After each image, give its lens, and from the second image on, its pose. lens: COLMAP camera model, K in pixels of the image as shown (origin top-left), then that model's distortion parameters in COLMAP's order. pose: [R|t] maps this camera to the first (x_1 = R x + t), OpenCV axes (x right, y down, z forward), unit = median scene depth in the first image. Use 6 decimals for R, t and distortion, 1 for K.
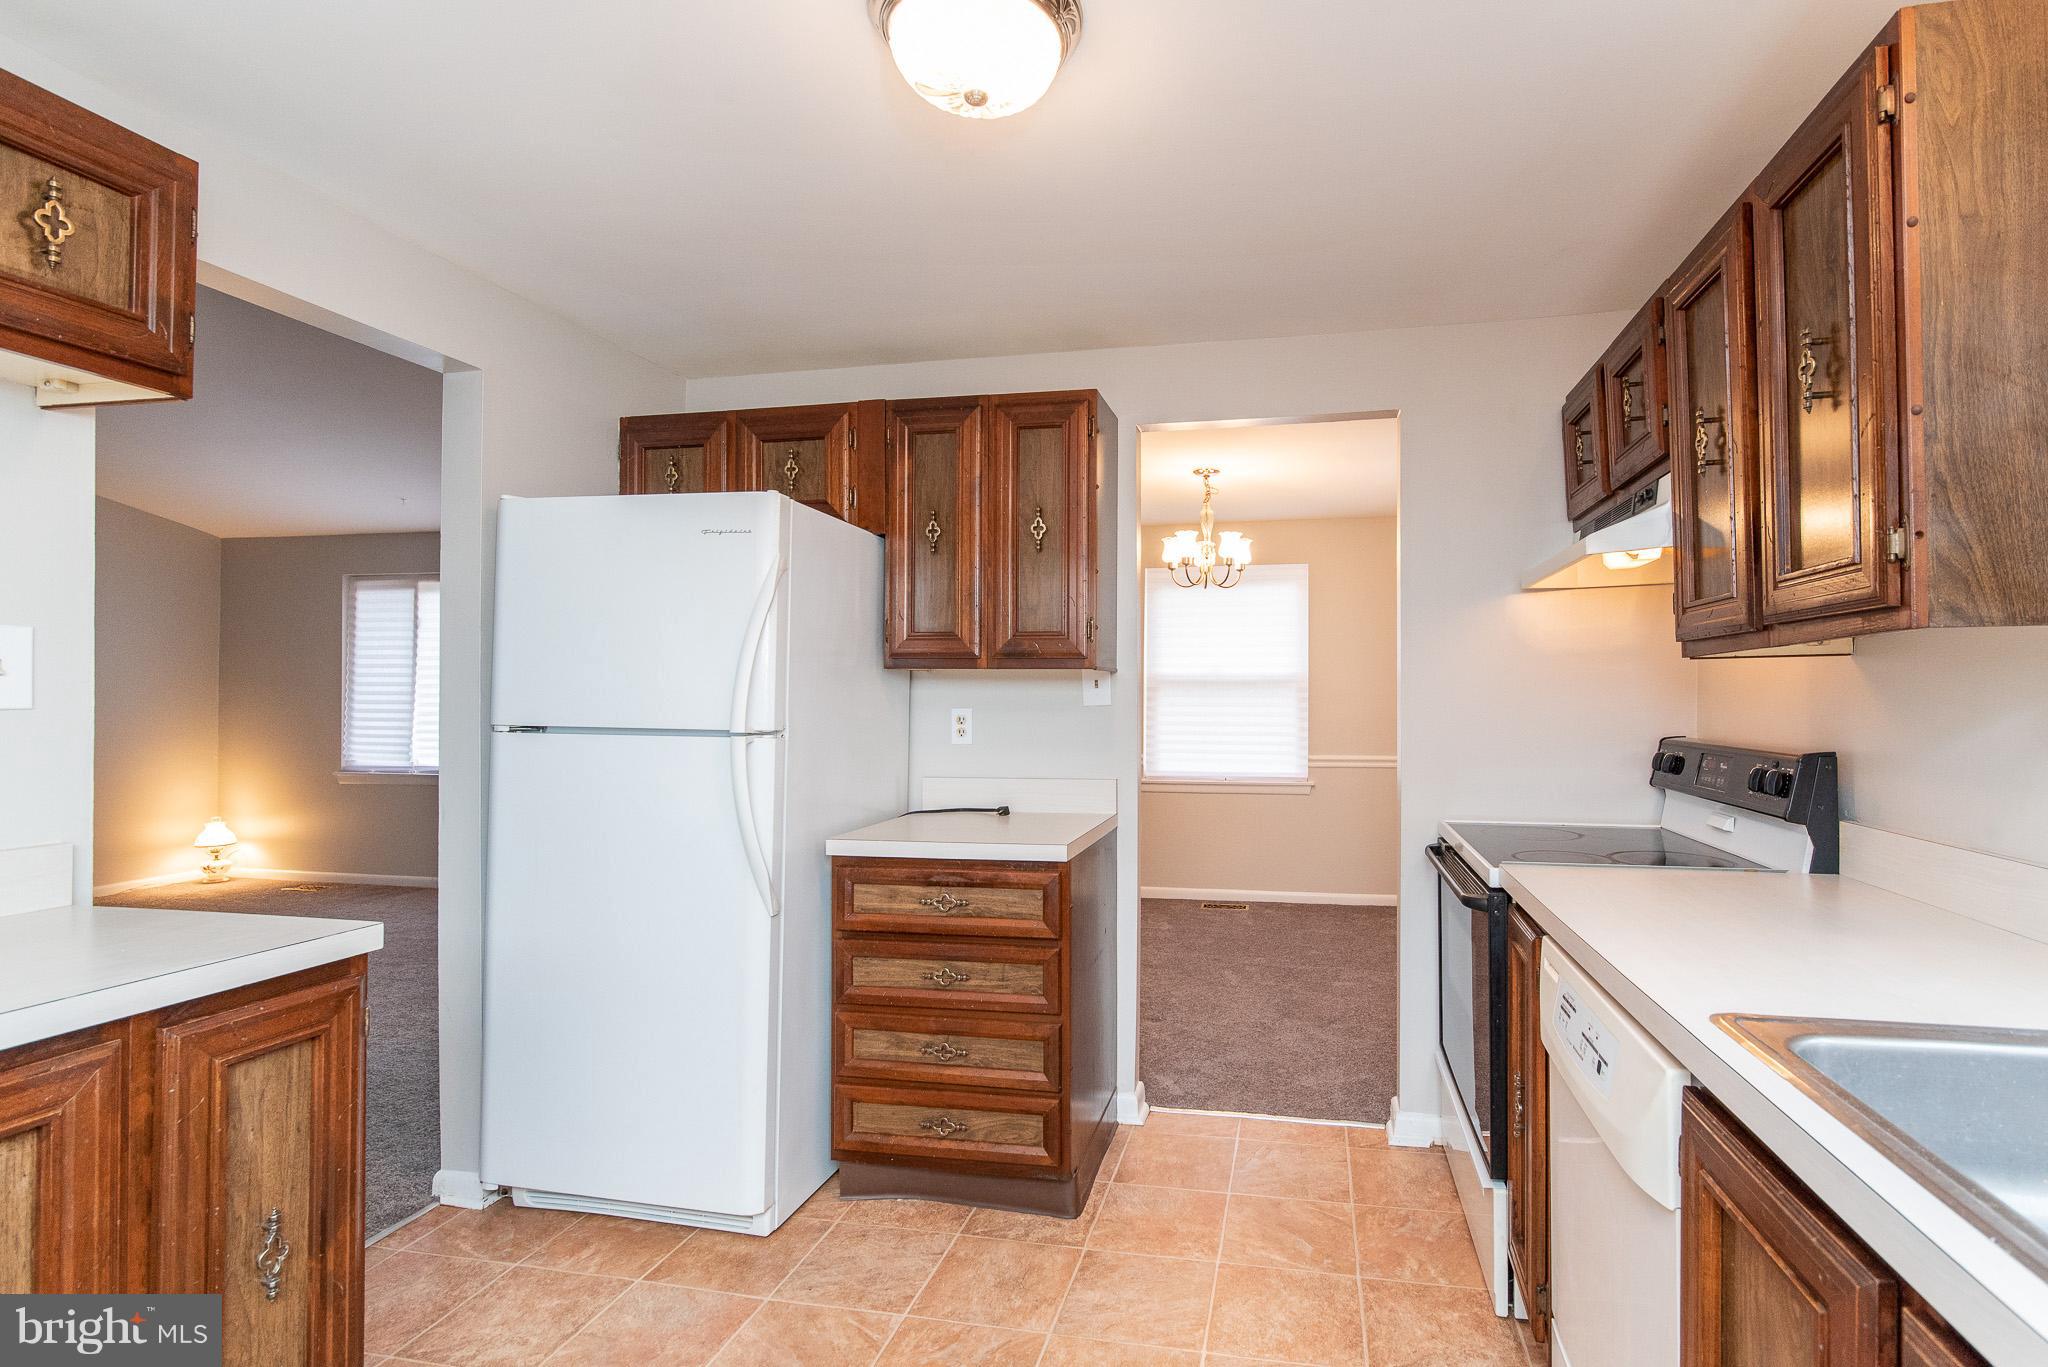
lens RADIAL K [[959.8, 0, 1119.1], [0, 959.8, 683.8], [0, 0, 1]] dist [-0.004087, -0.001214]
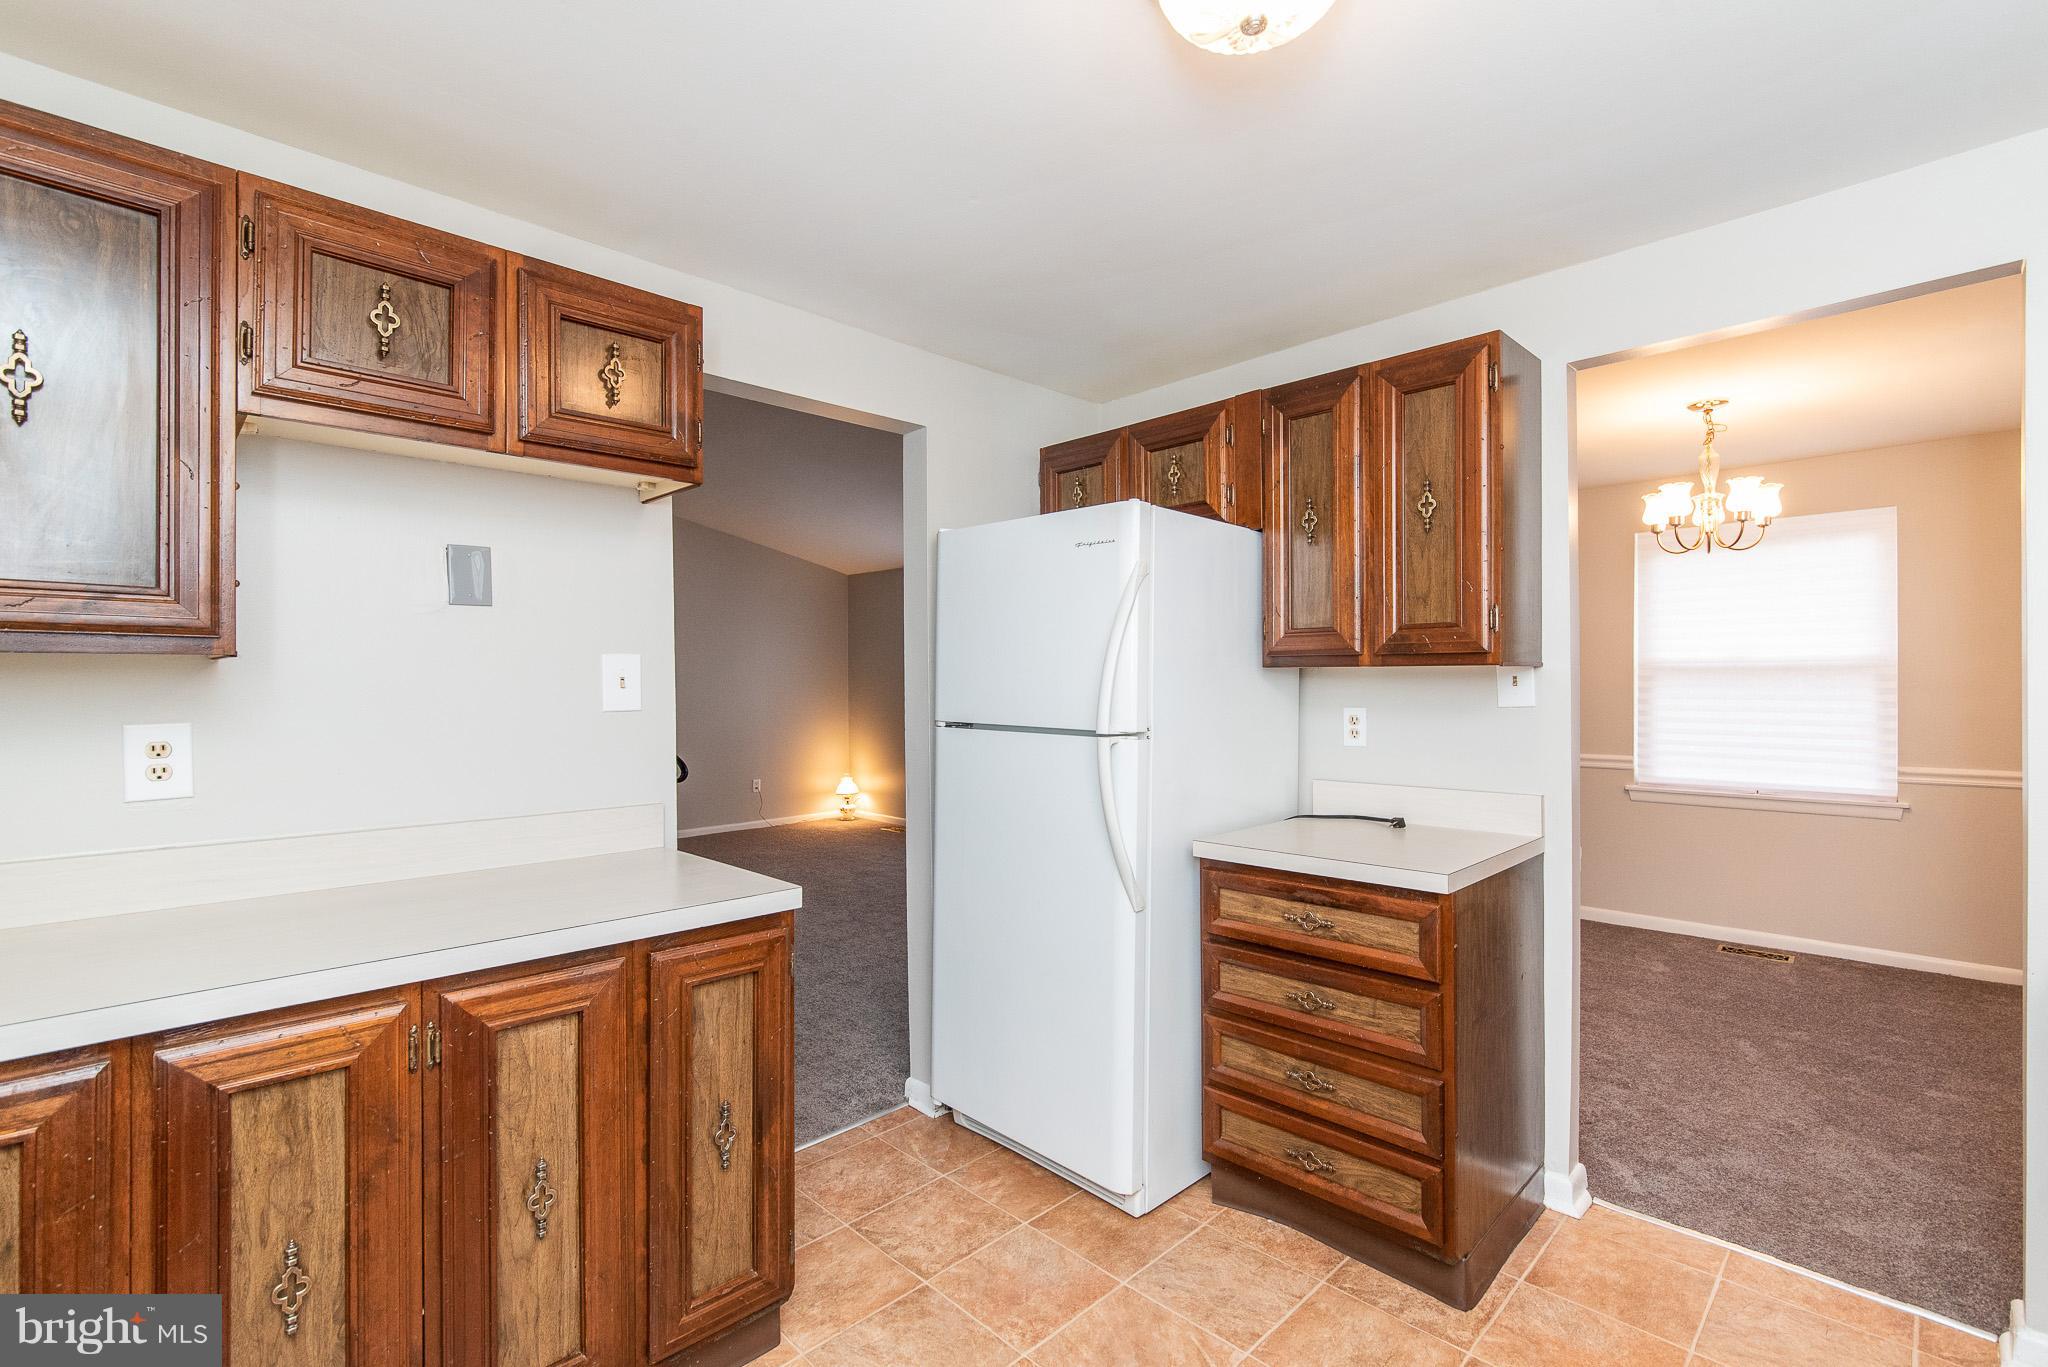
lens RADIAL K [[914.6, 0, 1024.0], [0, 914.6, 683.5], [0, 0, 1]] dist [-0.004362, 0.001027]
pose [[0.827888, -0.005131, -0.560870, 0.084285], [0.013503, 0.999851, 0.010785, -0.014690], [0.560730, -0.016502, 0.827834, 0.112122]]
